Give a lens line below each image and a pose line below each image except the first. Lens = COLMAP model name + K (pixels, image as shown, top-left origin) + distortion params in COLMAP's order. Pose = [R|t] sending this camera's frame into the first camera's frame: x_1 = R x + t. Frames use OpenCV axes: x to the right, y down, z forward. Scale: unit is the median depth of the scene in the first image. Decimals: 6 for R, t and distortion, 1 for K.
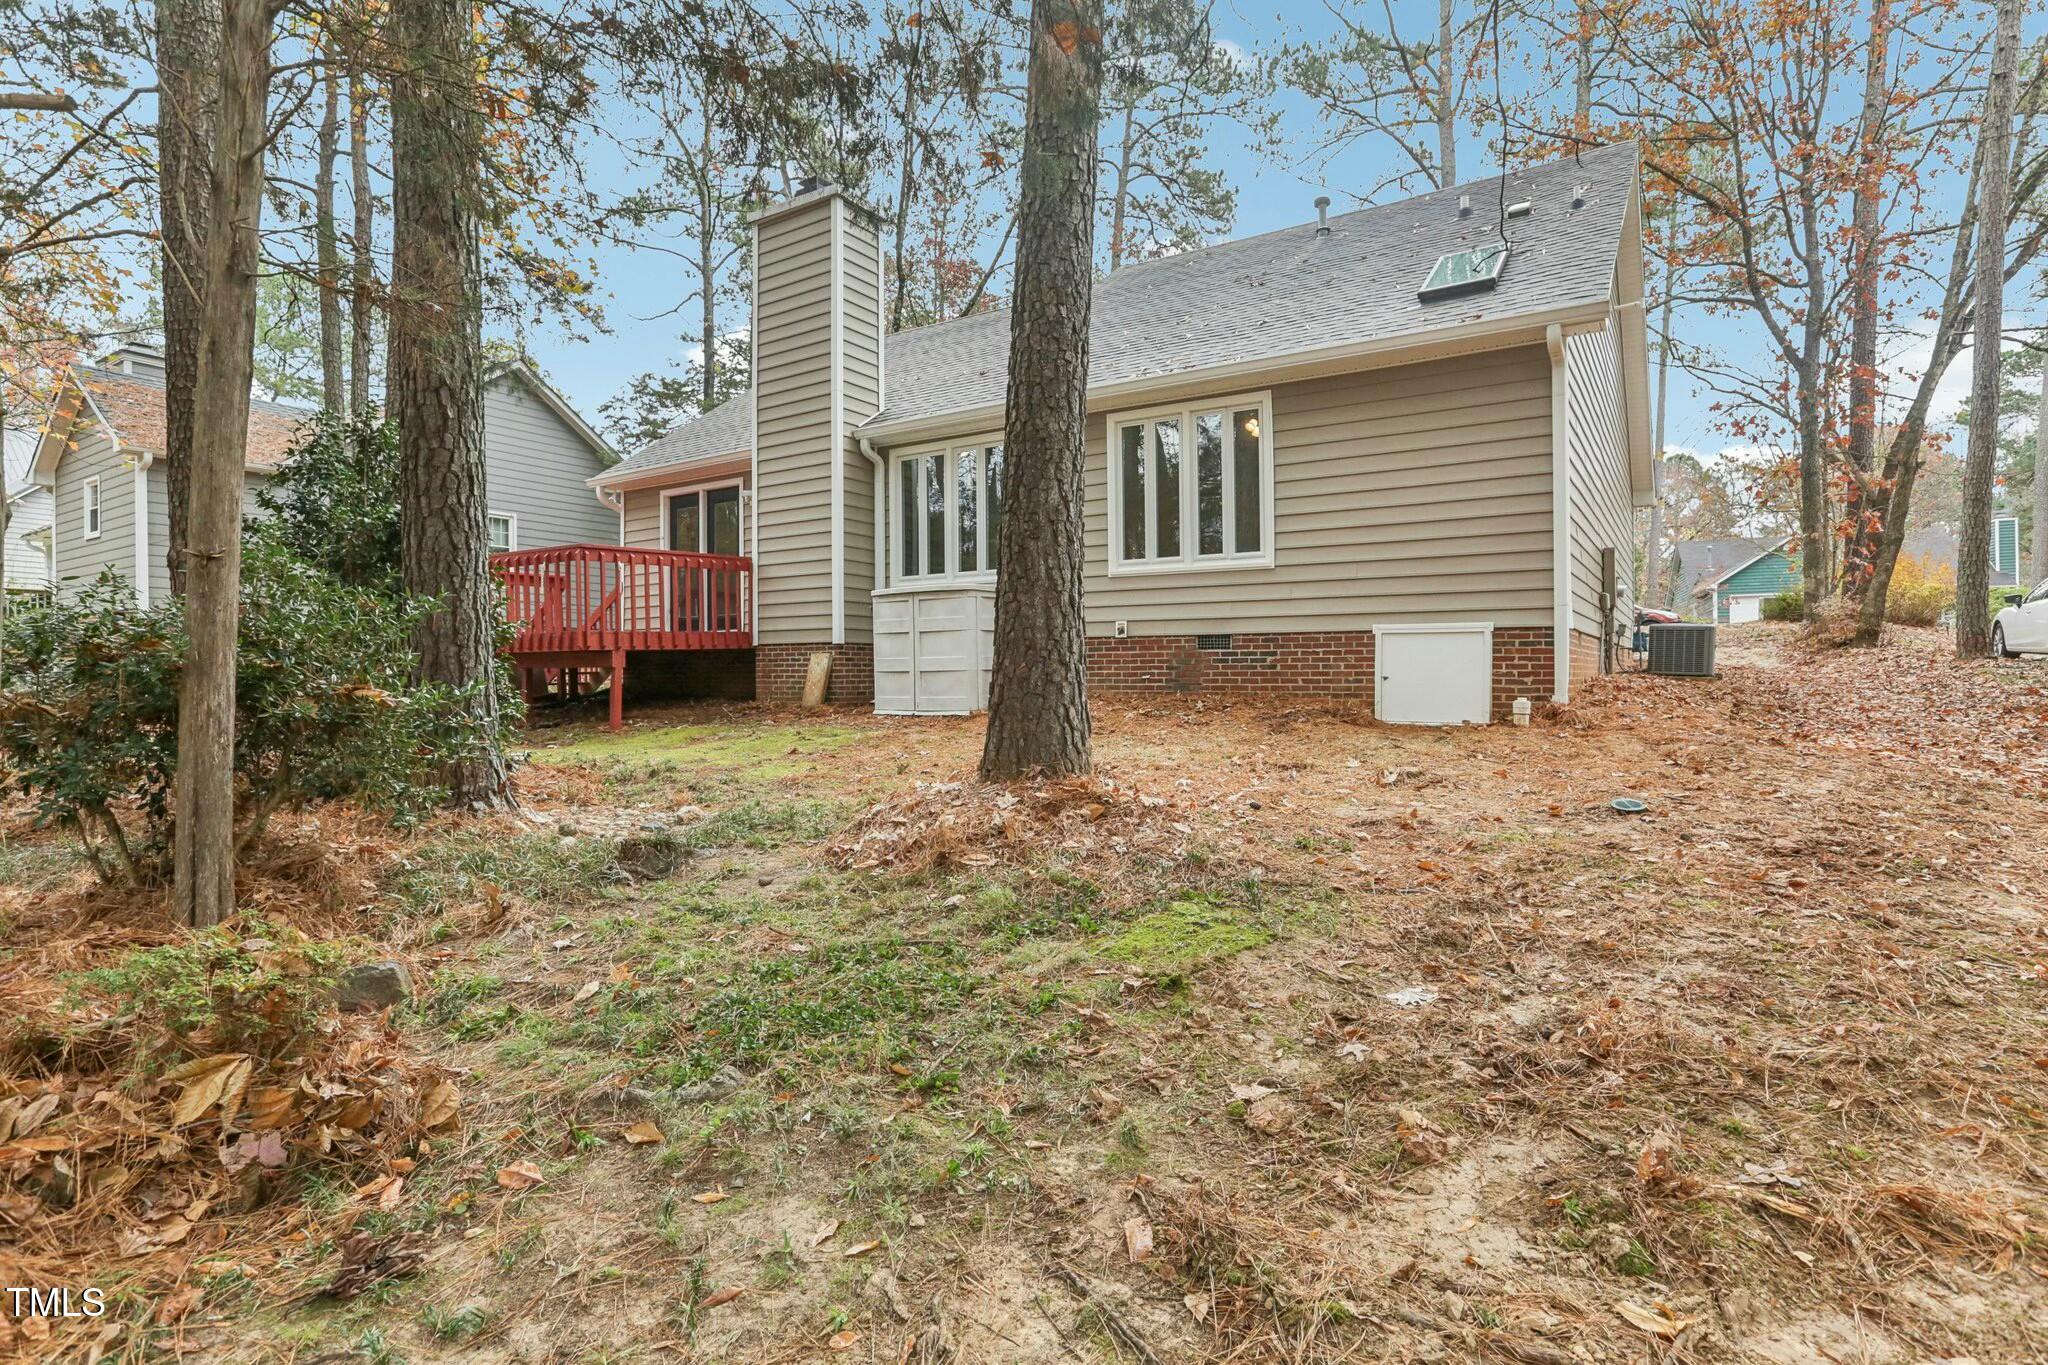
lens RADIAL K [[1025.4, 0, 1024.0], [0, 1025.4, 682.5], [0, 0, 1]] dist [-0.000162, 0.000146]
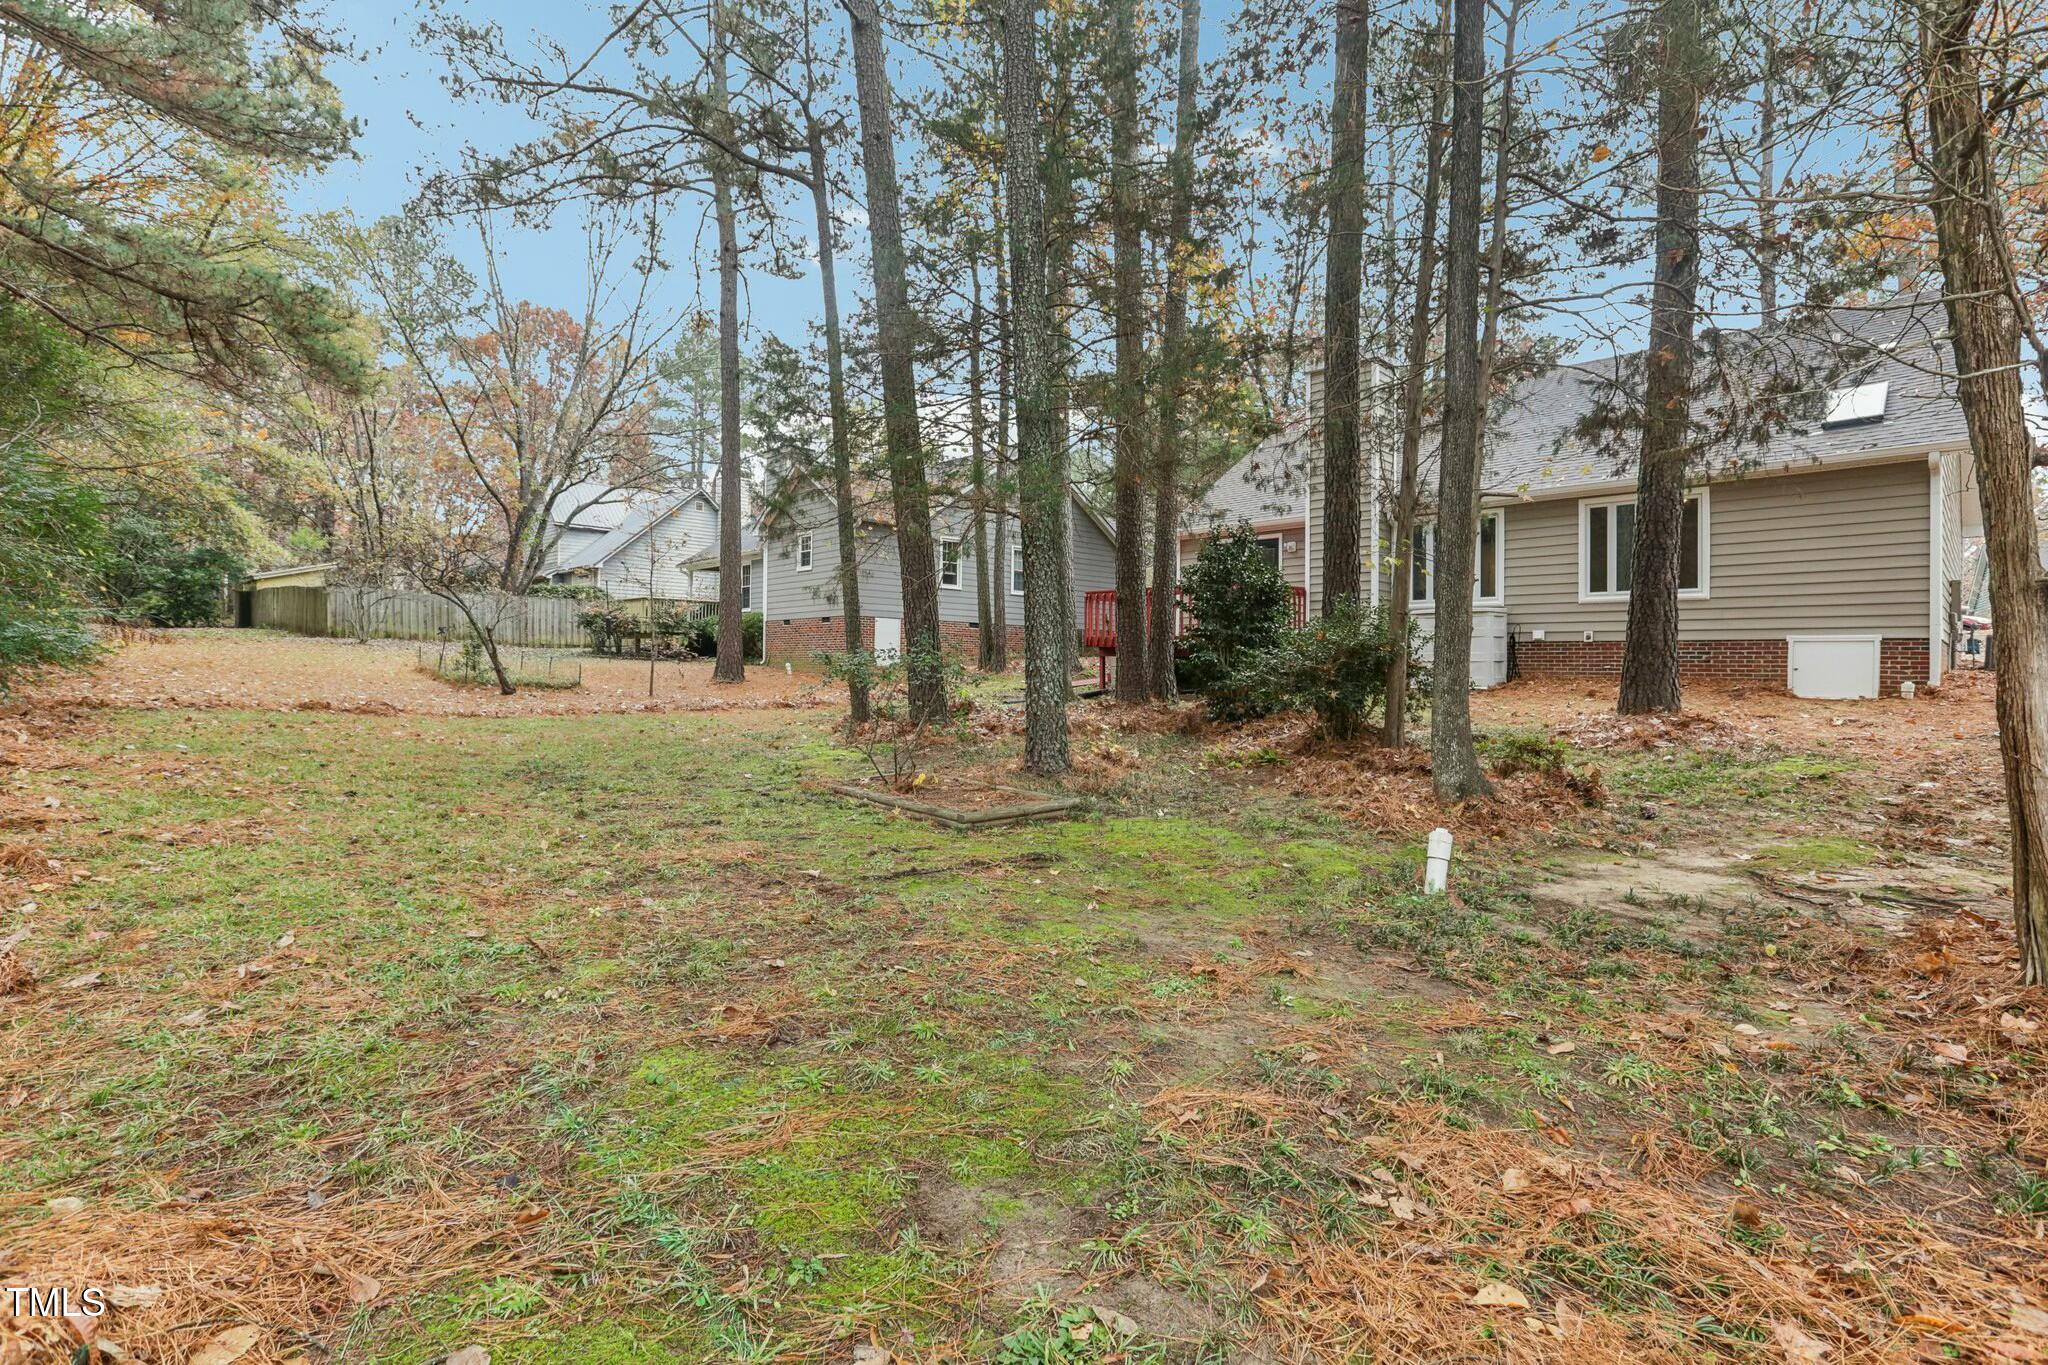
lens RADIAL K [[983.3, 0, 1025.6], [0, 983.3, 670.1], [0, 0, 1]] dist [-0.044939, 0.049915]
pose [[0.981132, 0.013292, -0.192883, -0.519144], [-0.014487, 0.999884, -0.004784, 0.021259], [0.192797, 0.007488, 0.981210, -0.704299]]
